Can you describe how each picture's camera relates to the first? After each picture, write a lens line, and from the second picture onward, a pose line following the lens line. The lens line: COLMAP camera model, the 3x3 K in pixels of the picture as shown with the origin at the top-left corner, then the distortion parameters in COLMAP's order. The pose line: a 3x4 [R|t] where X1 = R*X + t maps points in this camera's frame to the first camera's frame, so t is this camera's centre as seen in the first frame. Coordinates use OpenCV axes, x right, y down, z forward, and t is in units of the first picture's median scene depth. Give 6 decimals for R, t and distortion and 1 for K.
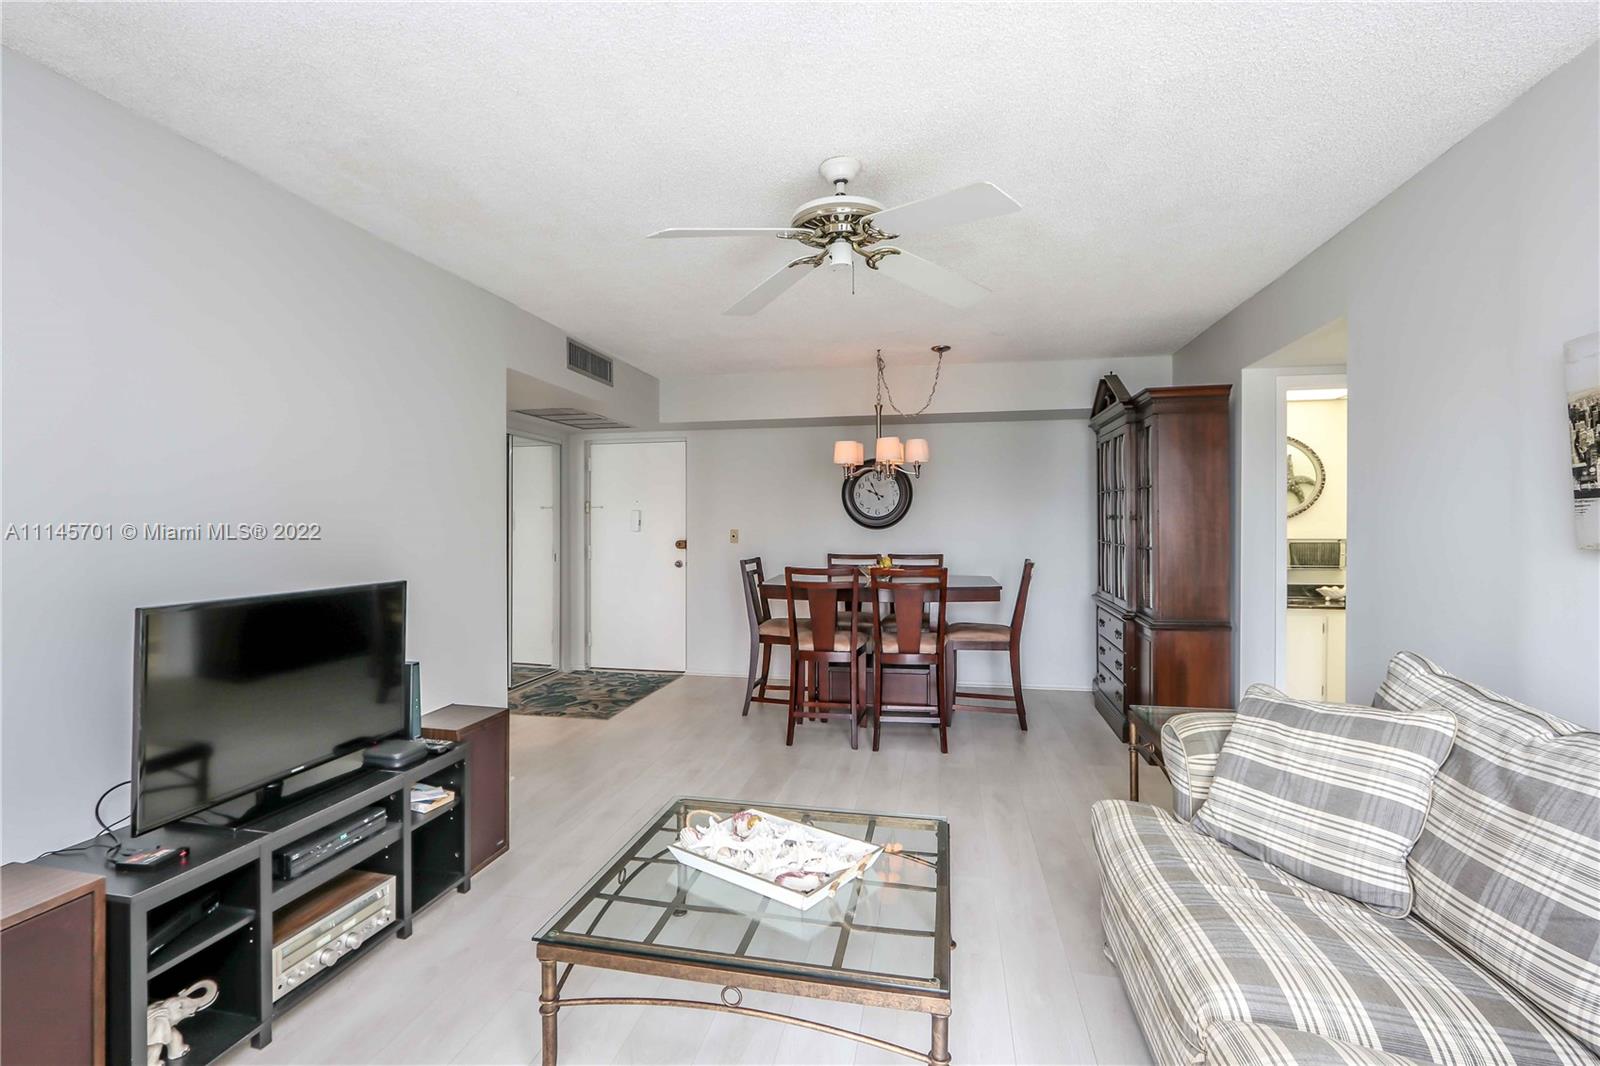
lens RADIAL K [[756.3, 0, 786.1], [0, 756.3, 539.7], [0, 0, 1]] dist [-0.021535, 0.005250]
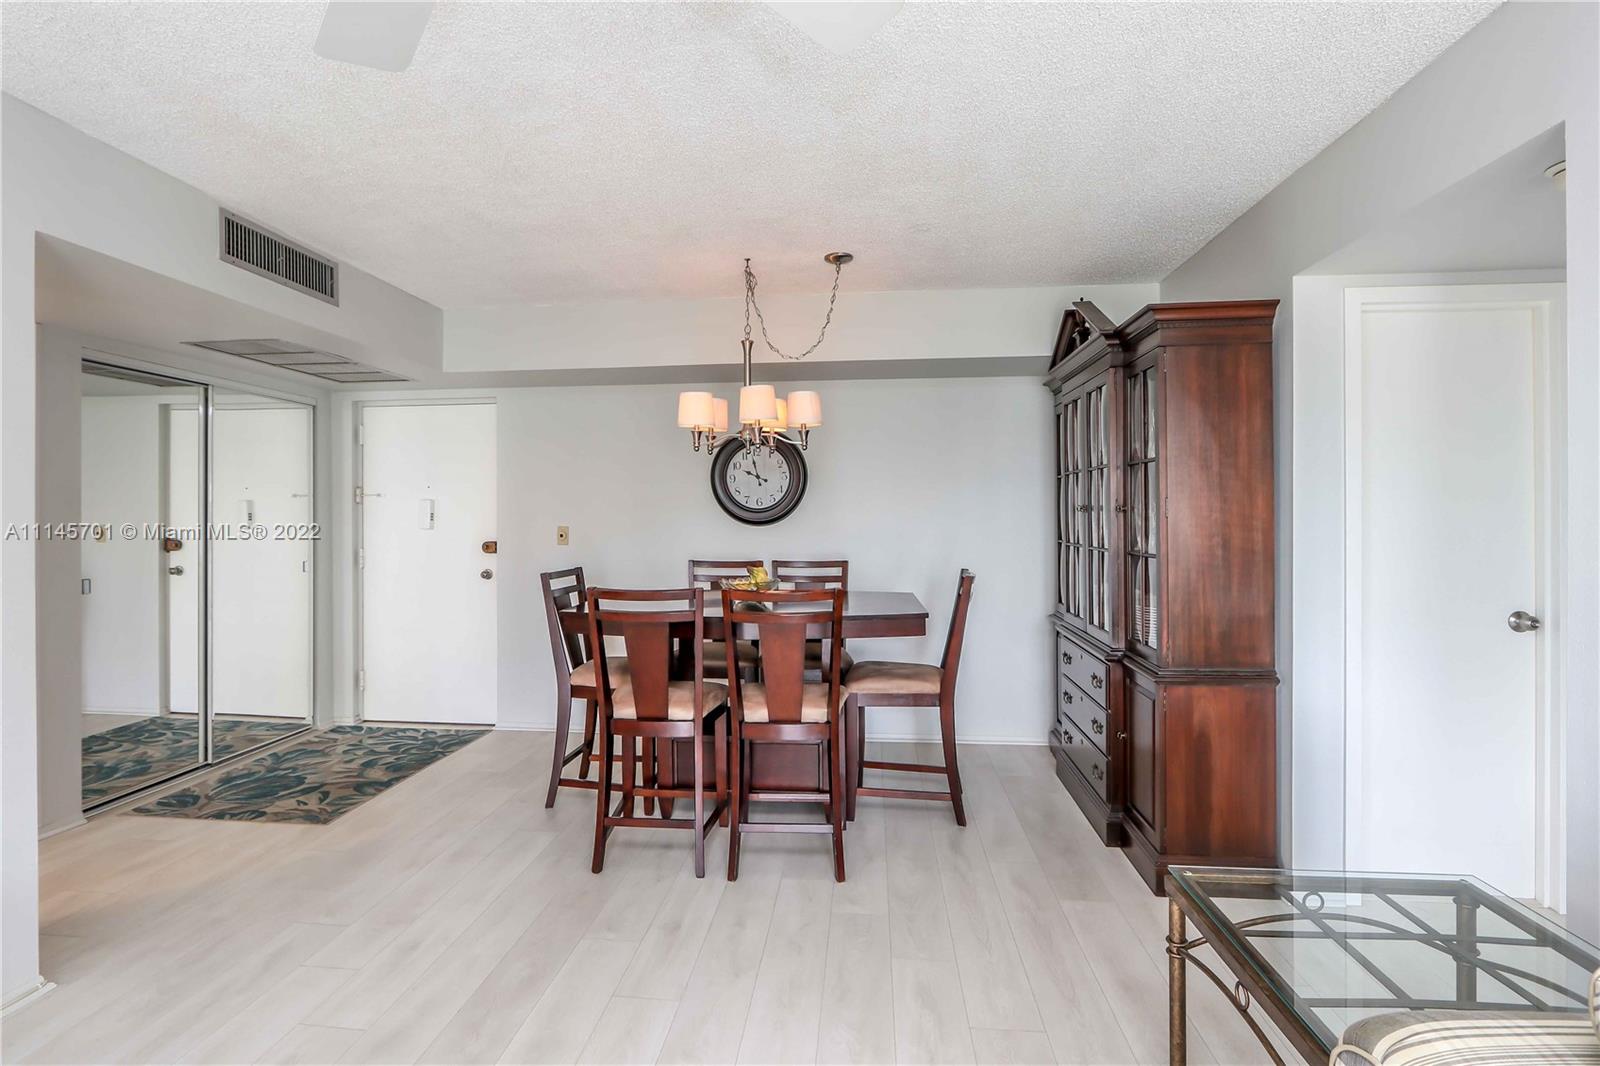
lens RADIAL K [[756.3, 0, 796.2], [0, 756.3, 530.1], [0, 0, 1]] dist [-0.021535, 0.005250]
pose [[0.994403, -0.002168, 0.105636, 0.096081], [0.002707, 0.999984, -0.004966, -0.007030], [-0.105623, 0.005224, 0.994393, 0.335563]]
